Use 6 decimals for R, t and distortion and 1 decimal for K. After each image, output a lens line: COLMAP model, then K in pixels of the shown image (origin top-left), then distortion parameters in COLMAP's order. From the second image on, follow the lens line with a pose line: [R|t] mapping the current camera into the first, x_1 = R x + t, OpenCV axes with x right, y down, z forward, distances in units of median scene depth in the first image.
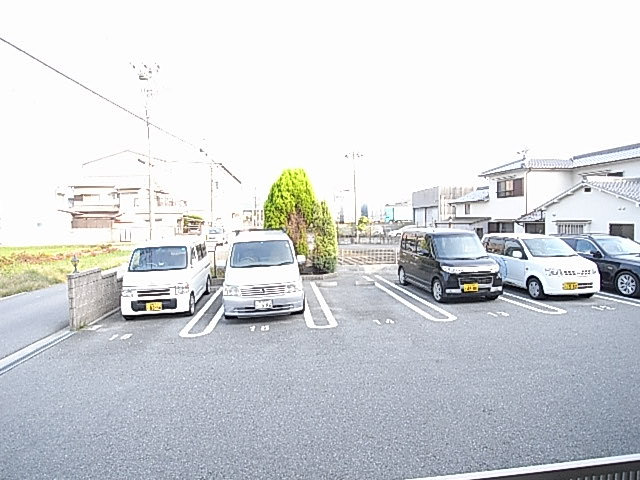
lens RADIAL K [[367.1, 0, 312.8], [0, 367.1, 238.7], [0, 0, 1]] dist [-0.062335, 0.012726]
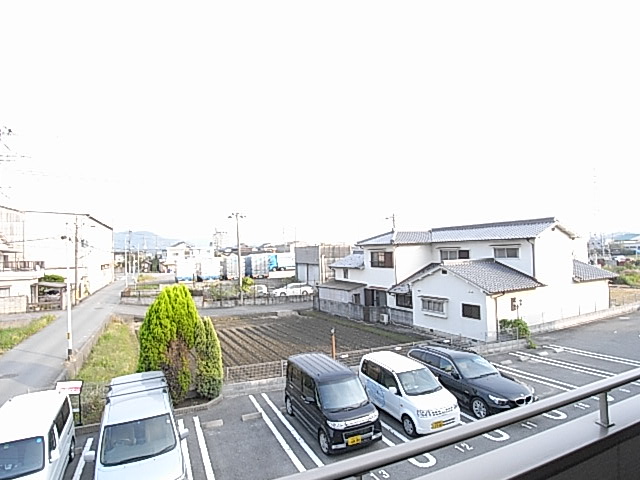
lens RADIAL K [[367.1, 0, 312.8], [0, 367.1, 238.7], [0, 0, 1]] dist [-0.062335, 0.012726]
pose [[0.950657, 0.000847, 0.310244, -0.001876], [0.025997, 0.996262, -0.082381, -0.159611], [-0.309154, 0.086381, 0.947081, -0.001943]]
